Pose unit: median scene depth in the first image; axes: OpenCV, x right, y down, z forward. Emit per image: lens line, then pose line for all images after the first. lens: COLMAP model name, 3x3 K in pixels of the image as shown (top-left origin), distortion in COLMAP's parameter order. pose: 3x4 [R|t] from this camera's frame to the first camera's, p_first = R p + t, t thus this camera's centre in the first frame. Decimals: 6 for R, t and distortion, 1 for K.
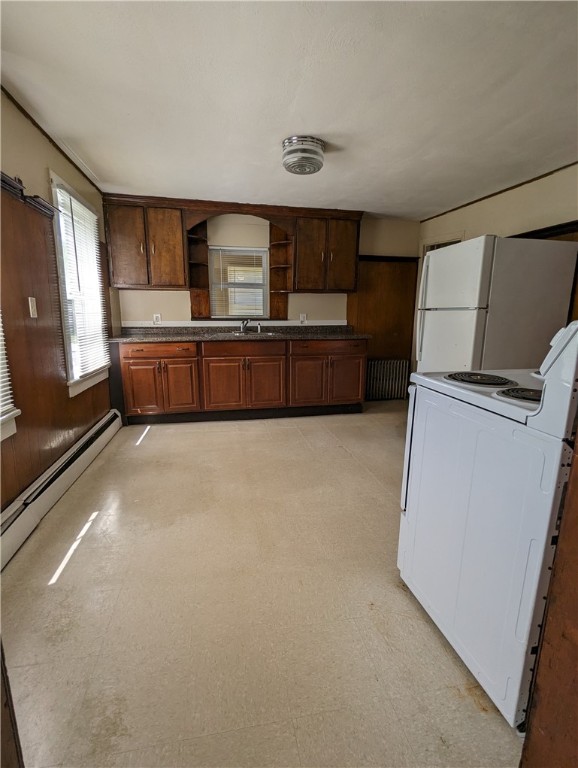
lens RADIAL K [[363.7, 0, 291.3], [0, 363.7, 383.6], [0, 0, 1]] dist [-0.001505, -0.000205]
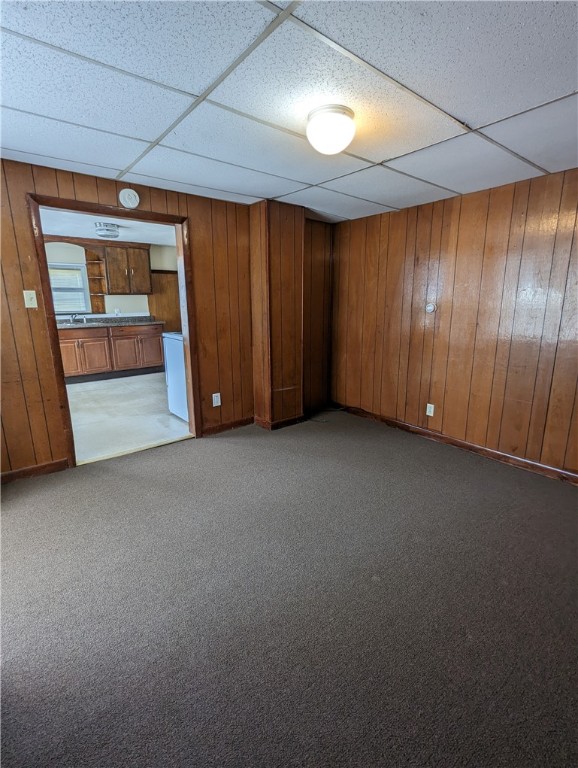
lens RADIAL K [[363.7, 0, 285.7], [0, 363.7, 383.8], [0, 0, 1]] dist [-0.001505, -0.000205]
pose [[0.896420, -0.111271, 0.429011, -0.023264], [0.097067, 0.993761, 0.054926, 0.106954], [-0.432446, -0.007594, 0.901628, -0.710646]]
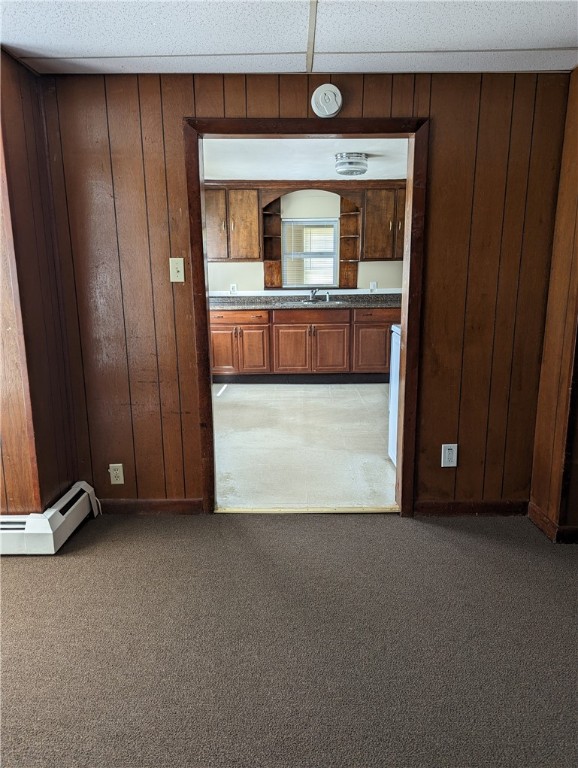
lens RADIAL K [[541.0, 0, 286.5], [0, 541.0, 386.3], [0, 0, 1]] dist [0.035377, -0.018243]
pose [[0.975954, 0.031055, -0.215751, 0.148951], [-0.027180, 0.999412, 0.020907, 0.077923], [0.216273, -0.014541, 0.976225, -0.573036]]
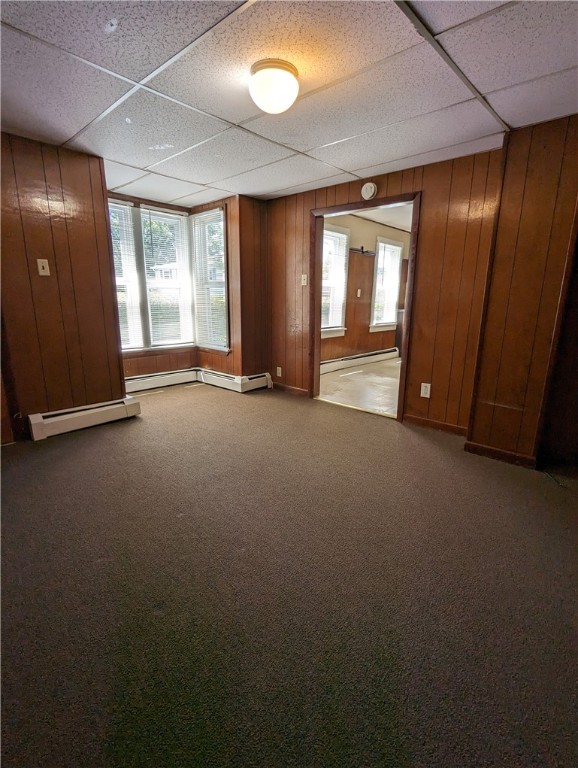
lens RADIAL K [[363.7, 0, 283.5], [0, 363.7, 381.2], [0, 0, 1]] dist [-0.001505, -0.000205]
pose [[0.583879, 0.185467, -0.790371, 0.664610], [-0.159206, 0.980810, 0.112542, 0.118591], [0.796077, 0.060121, 0.602202, -0.563378]]
